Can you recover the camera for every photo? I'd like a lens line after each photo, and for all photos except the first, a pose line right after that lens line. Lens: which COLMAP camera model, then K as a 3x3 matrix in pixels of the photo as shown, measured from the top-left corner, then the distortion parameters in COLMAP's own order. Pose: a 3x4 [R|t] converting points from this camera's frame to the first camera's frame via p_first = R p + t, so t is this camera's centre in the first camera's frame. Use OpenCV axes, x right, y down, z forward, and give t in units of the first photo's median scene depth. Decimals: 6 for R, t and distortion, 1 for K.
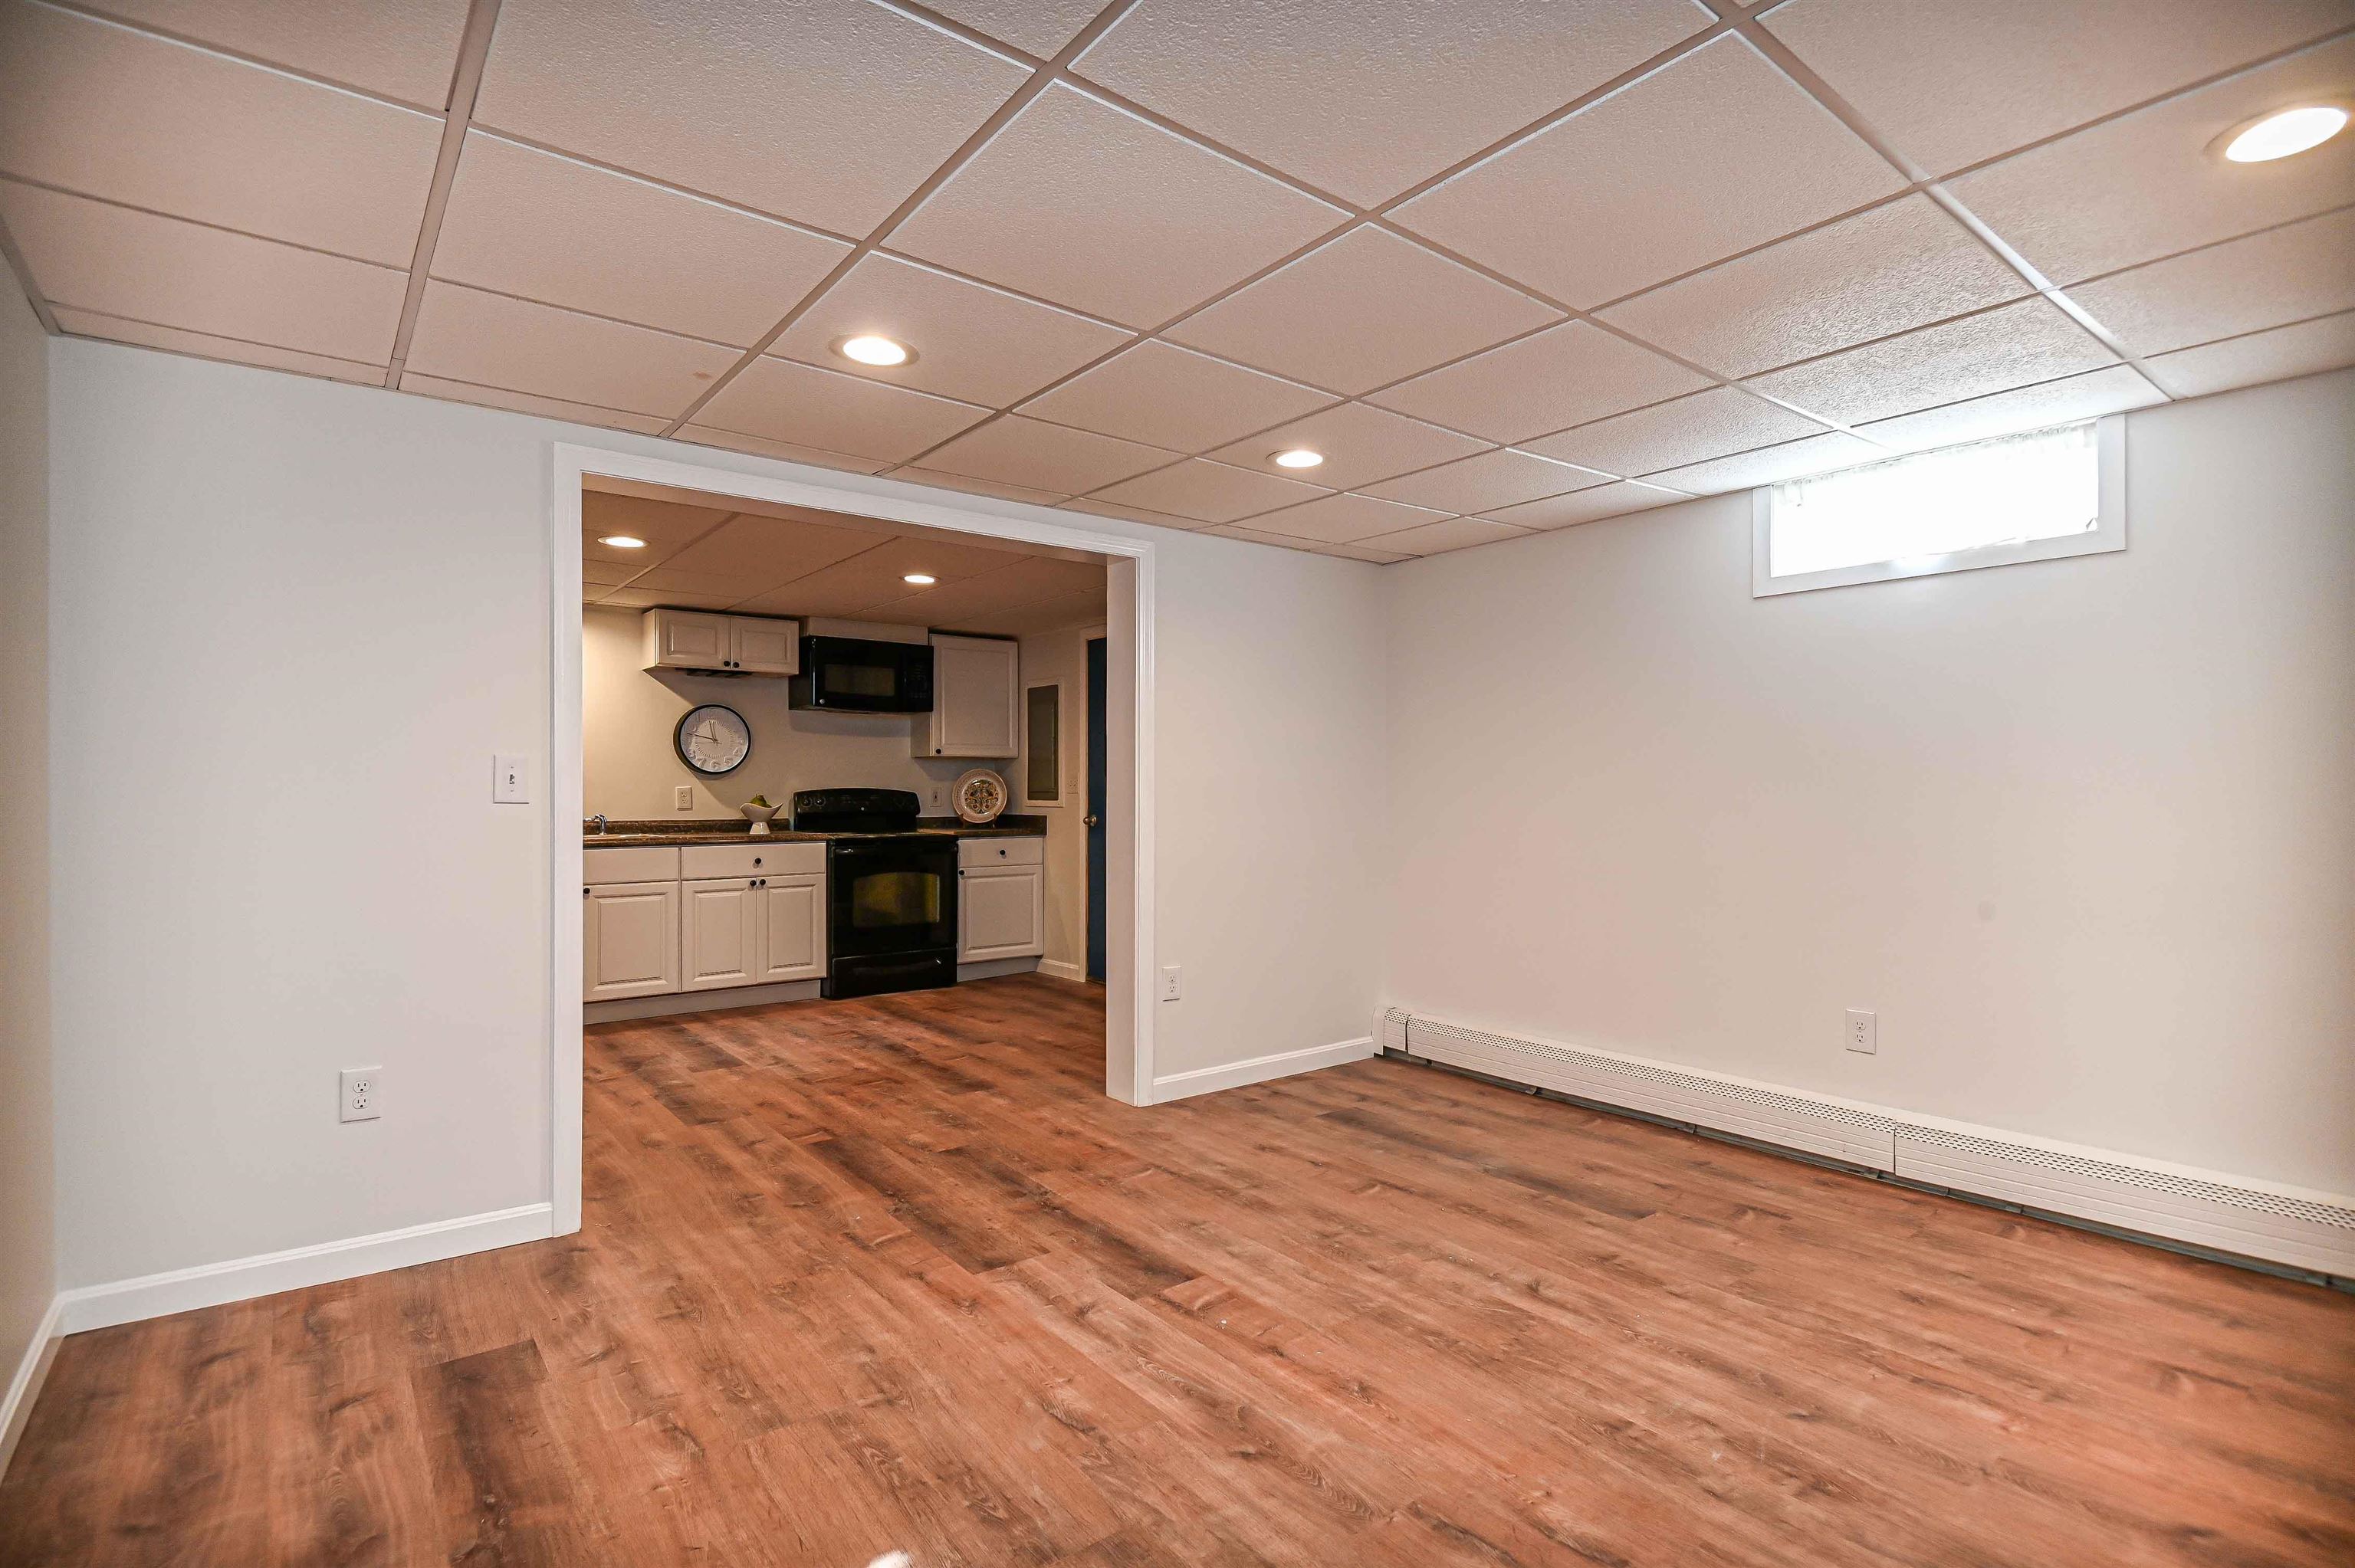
lens RADIAL K [[1122.4, 0, 1189.1], [0, 1122.4, 789.1], [0, 0, 1]] dist [0.020465, -0.025868]
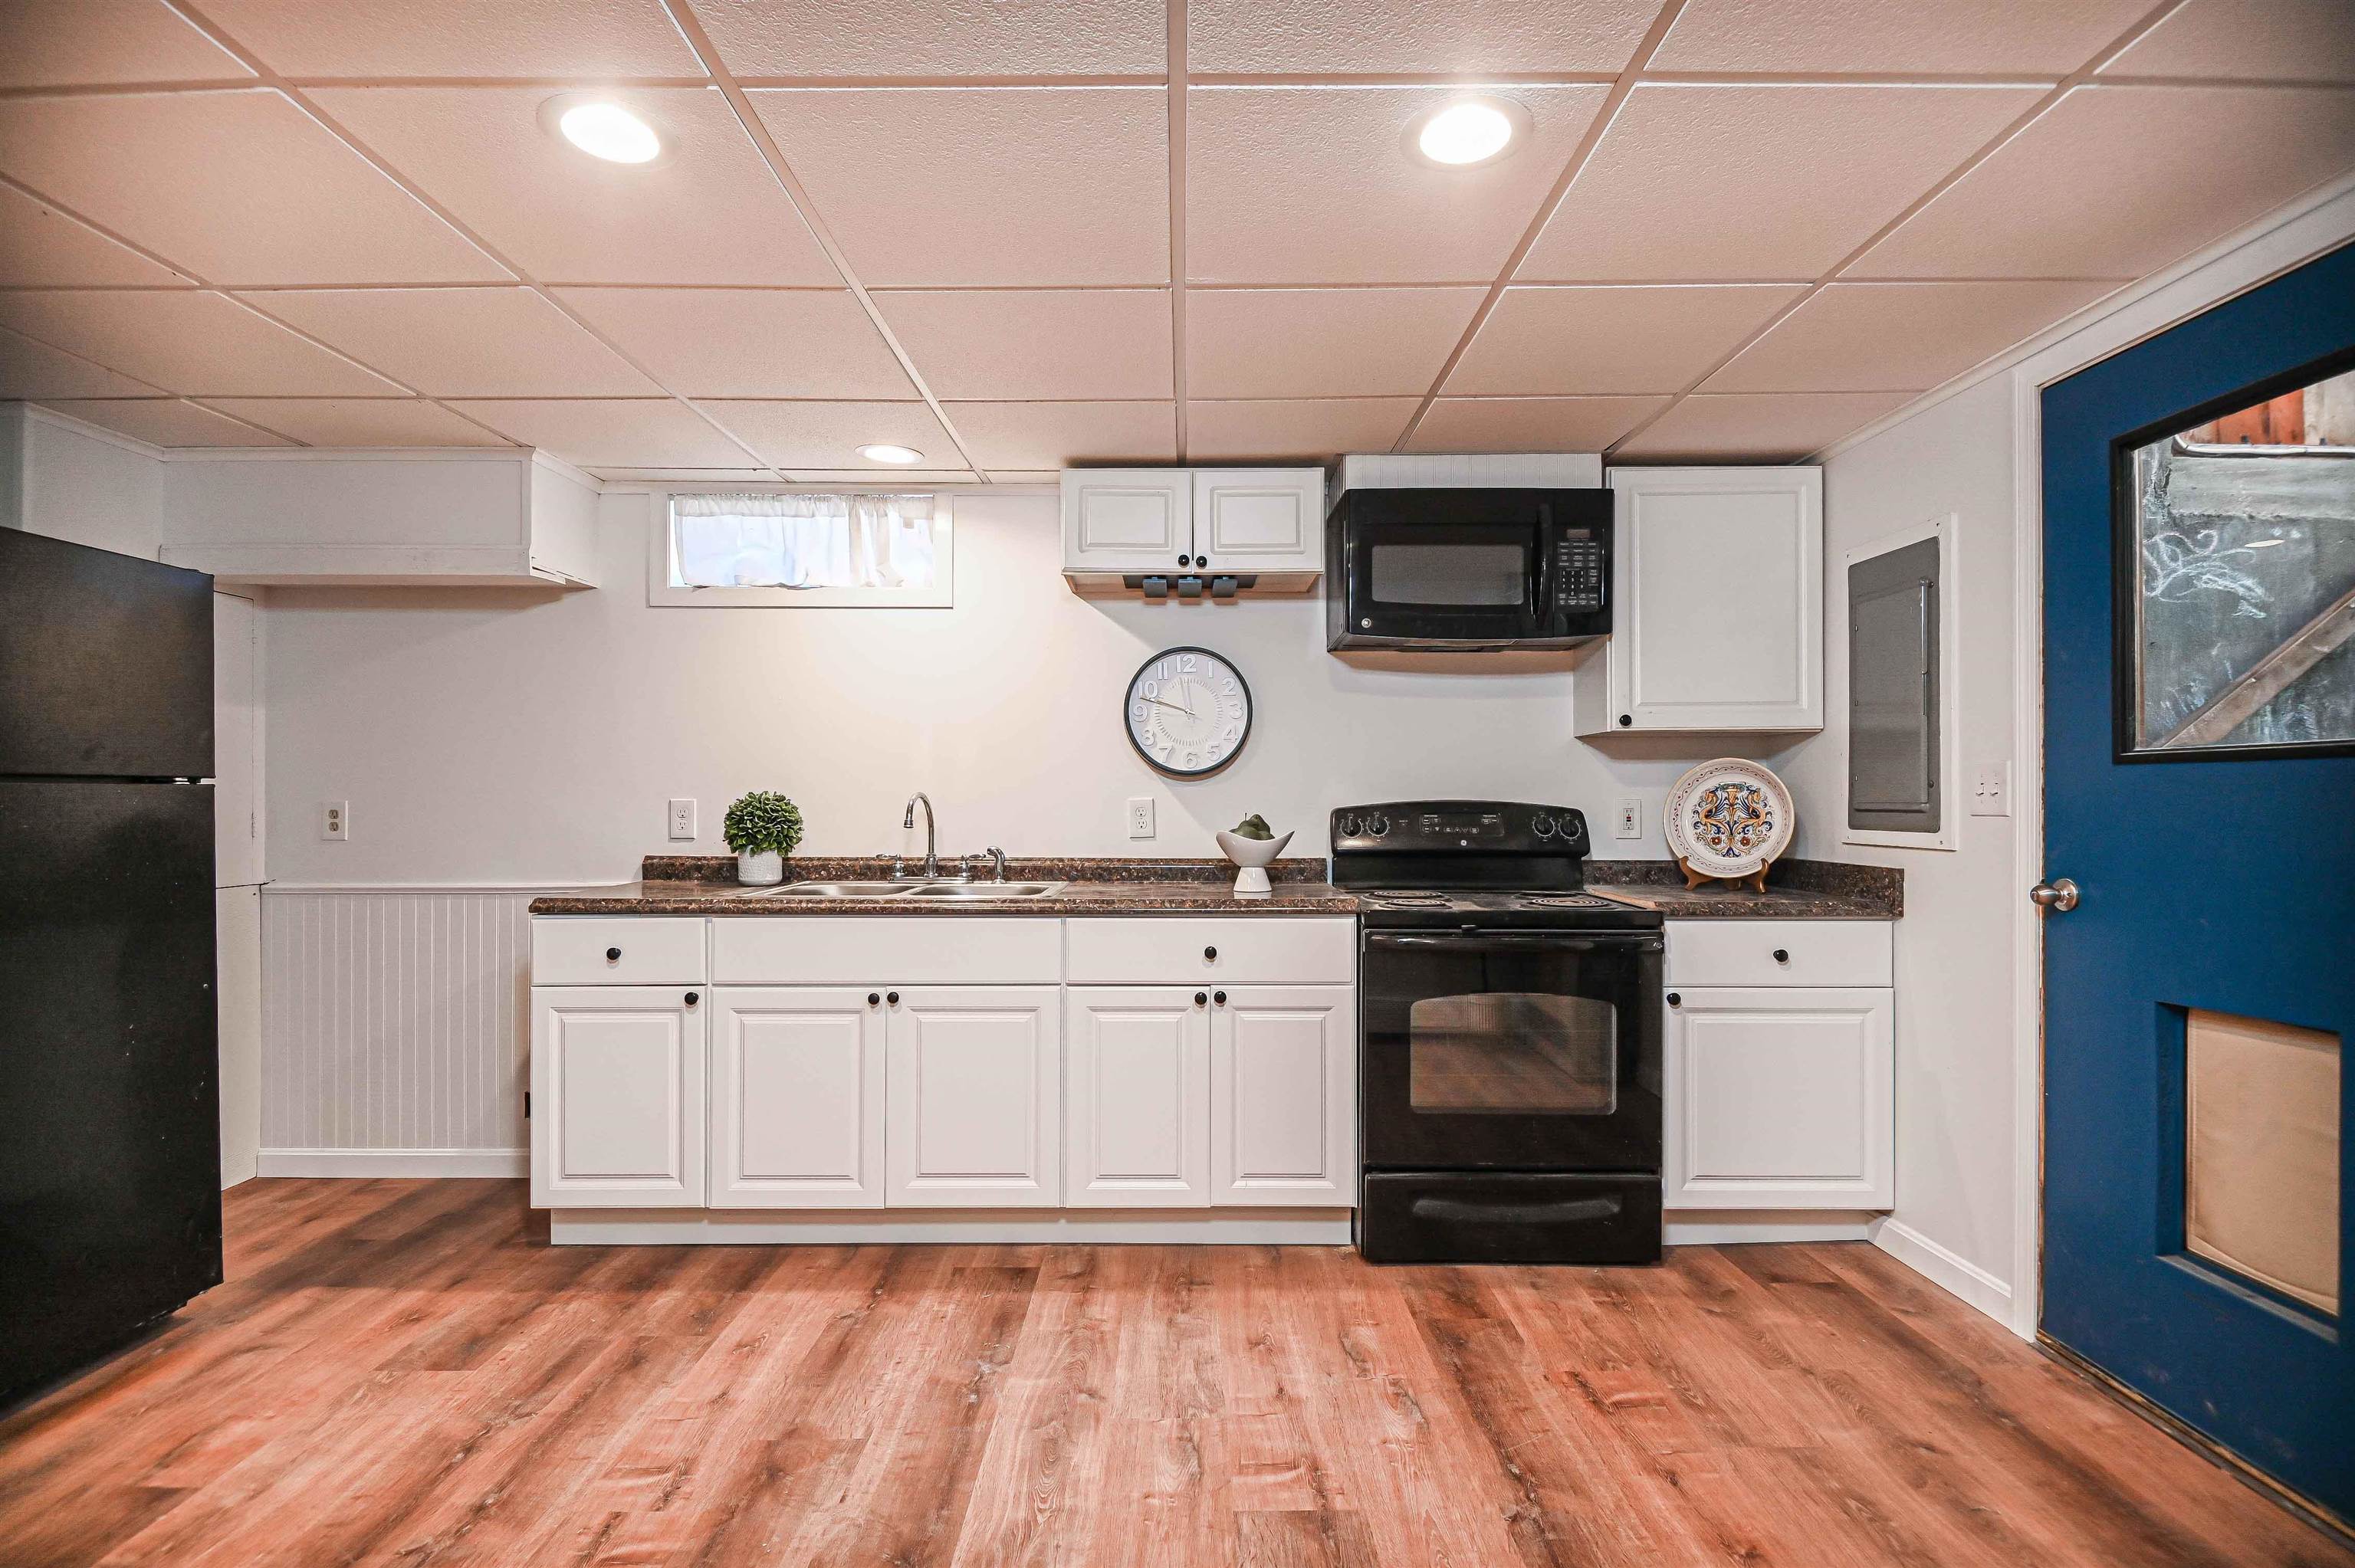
lens RADIAL K [[1122.4, 0, 1189.1], [0, 1122.4, 789.1], [0, 0, 1]] dist [0.020465, -0.025868]
pose [[0.786921, -0.003663, -0.617042, -0.085116], [-0.000741, 0.999976, -0.006881, -0.002564], [0.617053, 0.005872, 0.786900, 0.563608]]
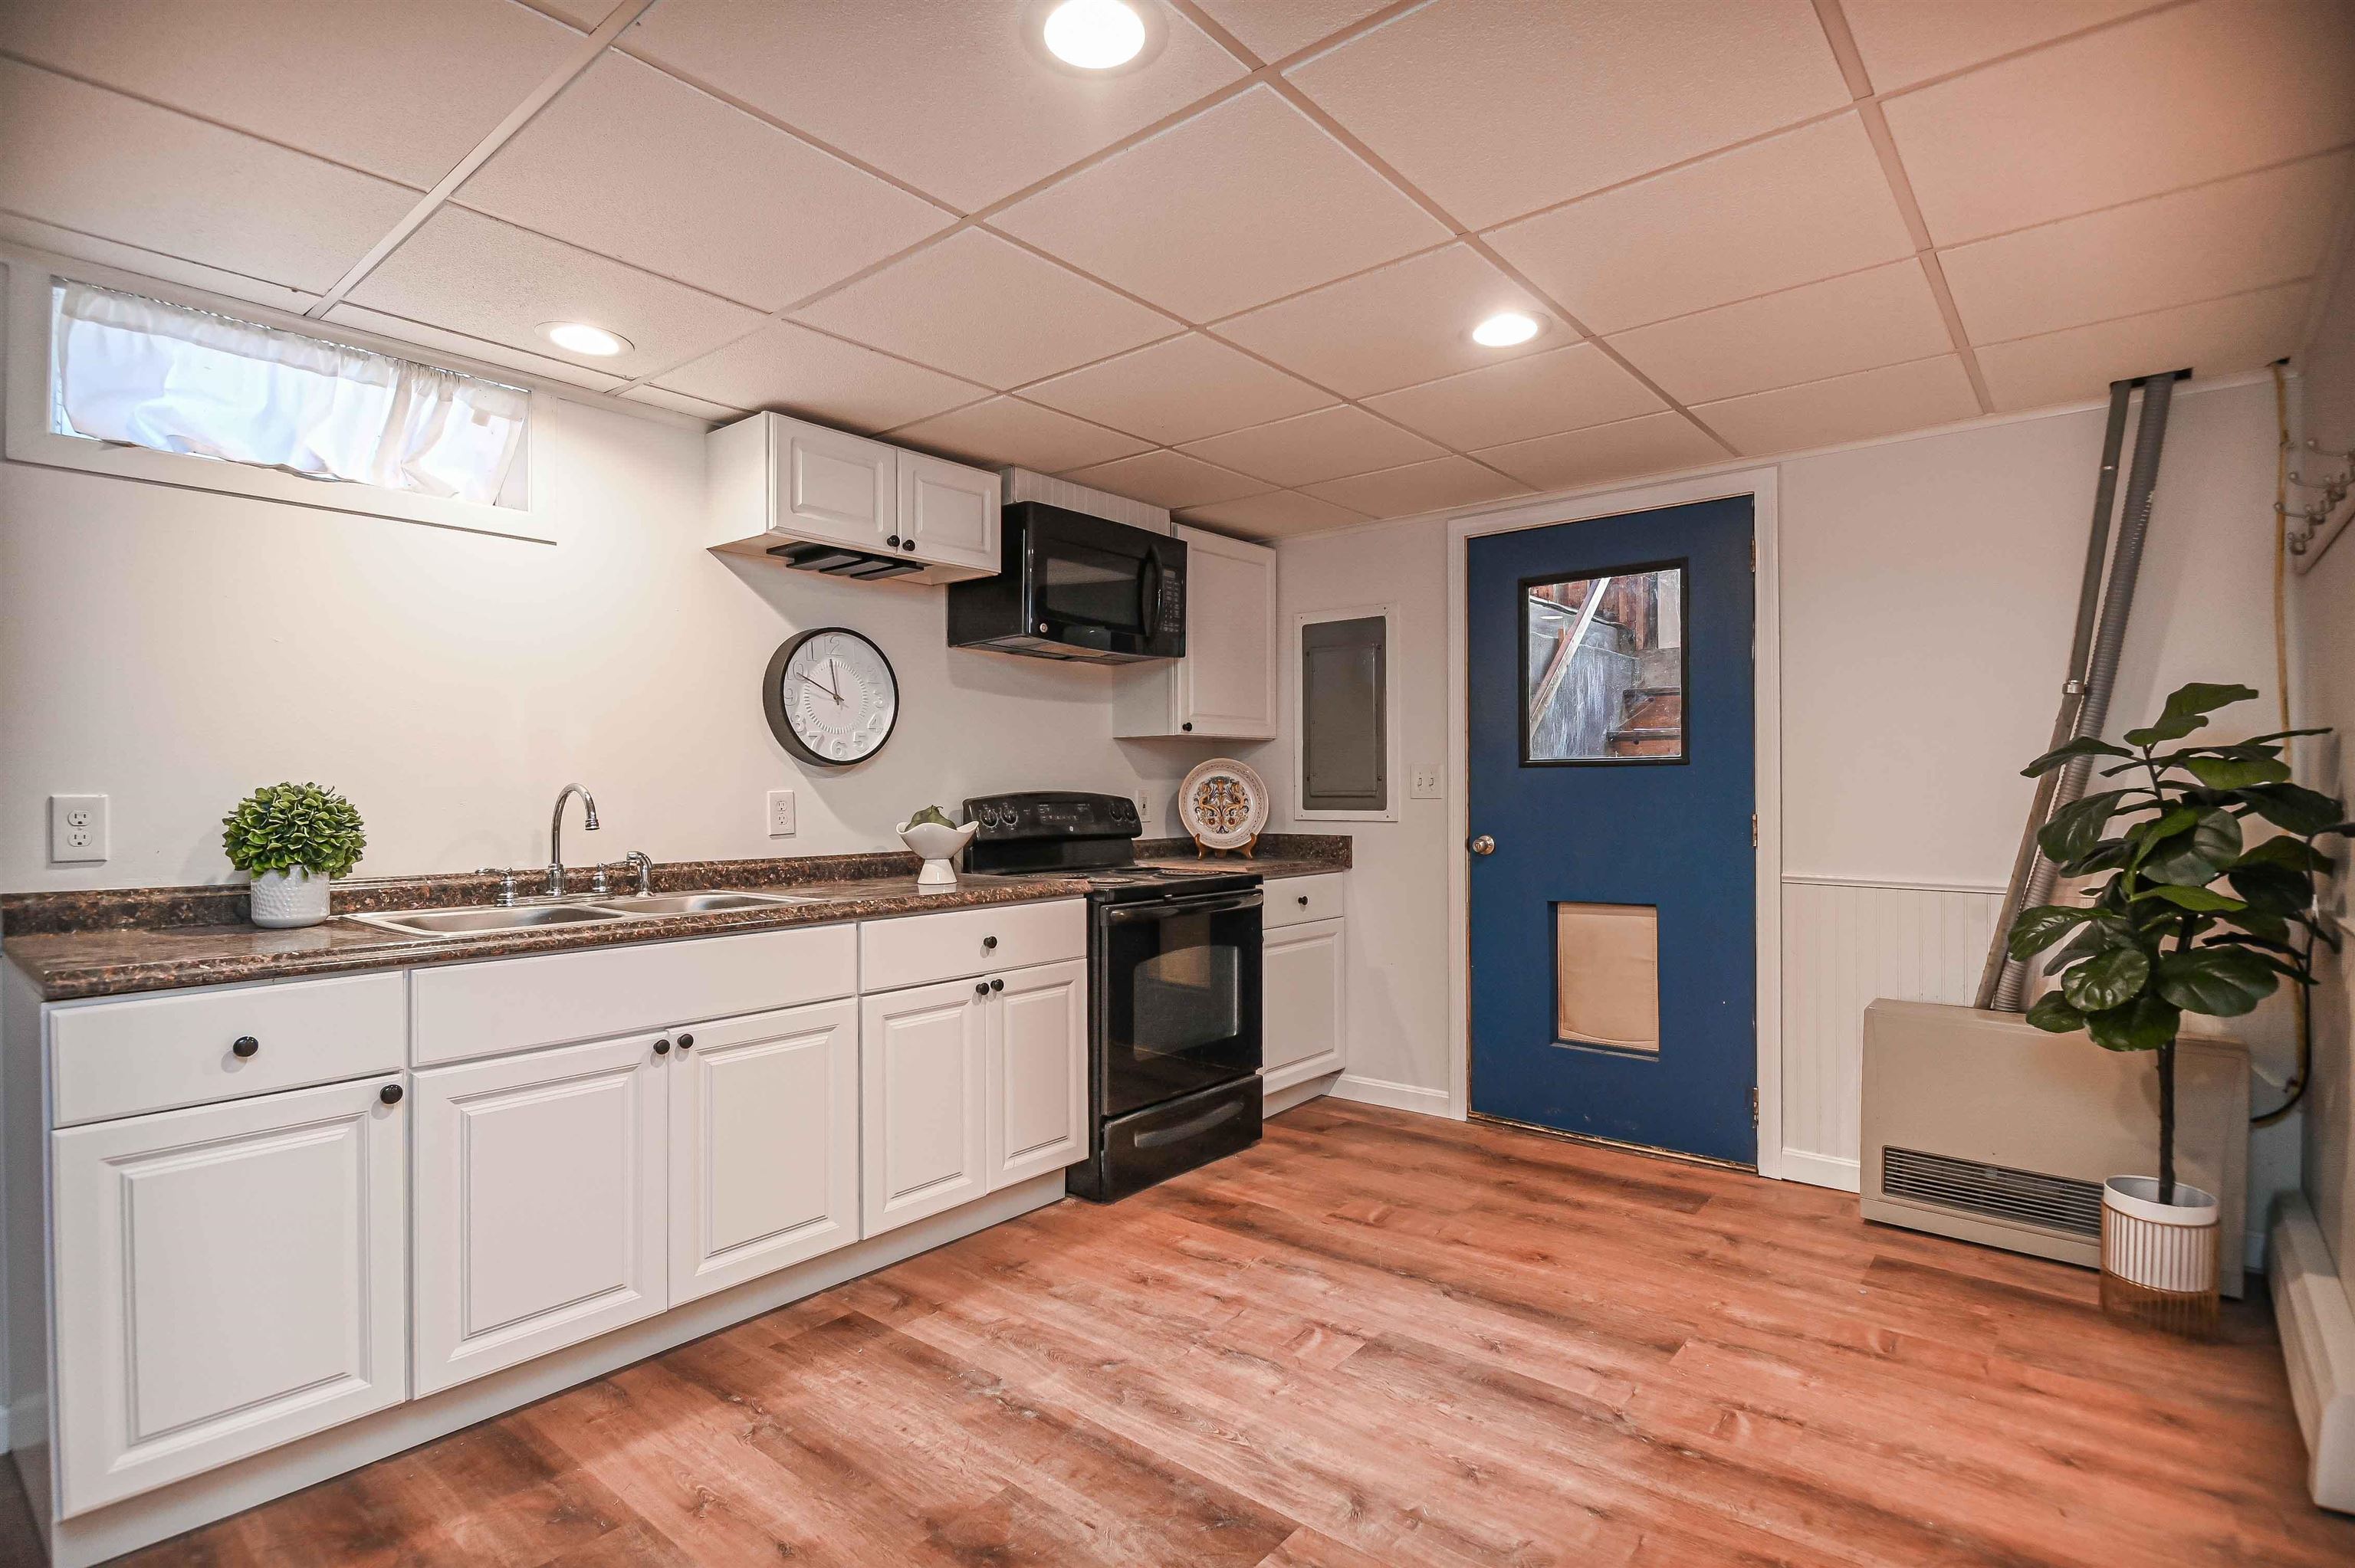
lens RADIAL K [[1130.6, 0, 1177.5], [0, 1130.6, 784.0], [0, 0, 1]] dist [0.015729, -0.022596]
pose [[0.978795, -0.003124, 0.204820, -0.370321], [0.004367, 0.999975, -0.005615, -0.001262], [-0.204797, 0.006390, 0.978784, 0.461508]]
